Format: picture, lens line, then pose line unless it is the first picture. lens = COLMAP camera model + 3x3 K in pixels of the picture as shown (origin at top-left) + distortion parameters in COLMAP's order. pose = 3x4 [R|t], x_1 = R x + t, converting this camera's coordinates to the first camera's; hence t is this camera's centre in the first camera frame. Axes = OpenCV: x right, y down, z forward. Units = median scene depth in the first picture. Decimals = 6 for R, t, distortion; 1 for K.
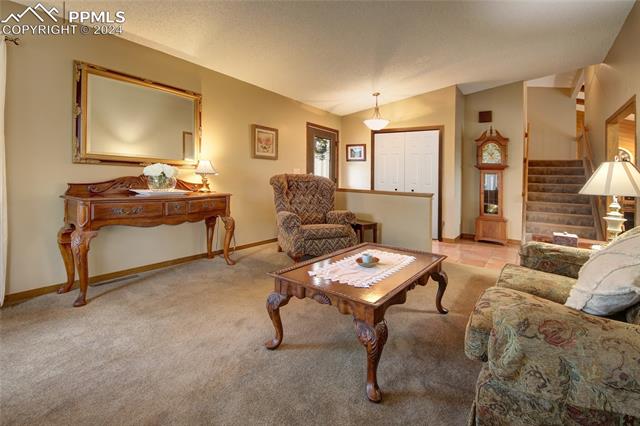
lens RADIAL K [[293.5, 0, 320.0], [0, 293.5, 213.0], [0, 0, 1]] dist [0.000664, -0.000051]
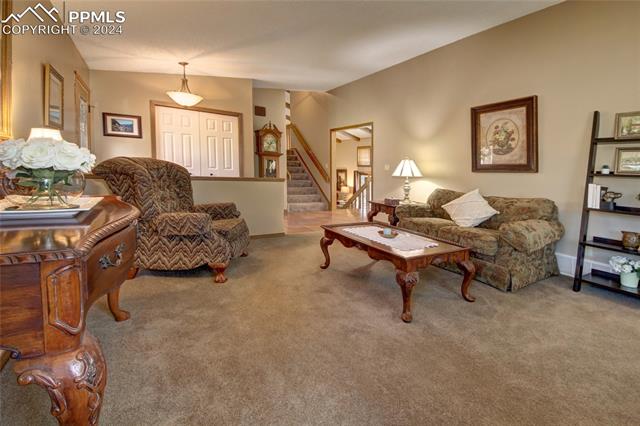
lens RADIAL K [[293.5, 0, 320.0], [0, 293.5, 213.0], [0, 0, 1]] dist [0.000664, -0.000051]
pose [[0.401739, -0.148252, 0.903674, -0.491113], [0.081463, 0.988682, 0.125983, -0.047808], [-0.912124, 0.023004, 0.409269, 0.299021]]
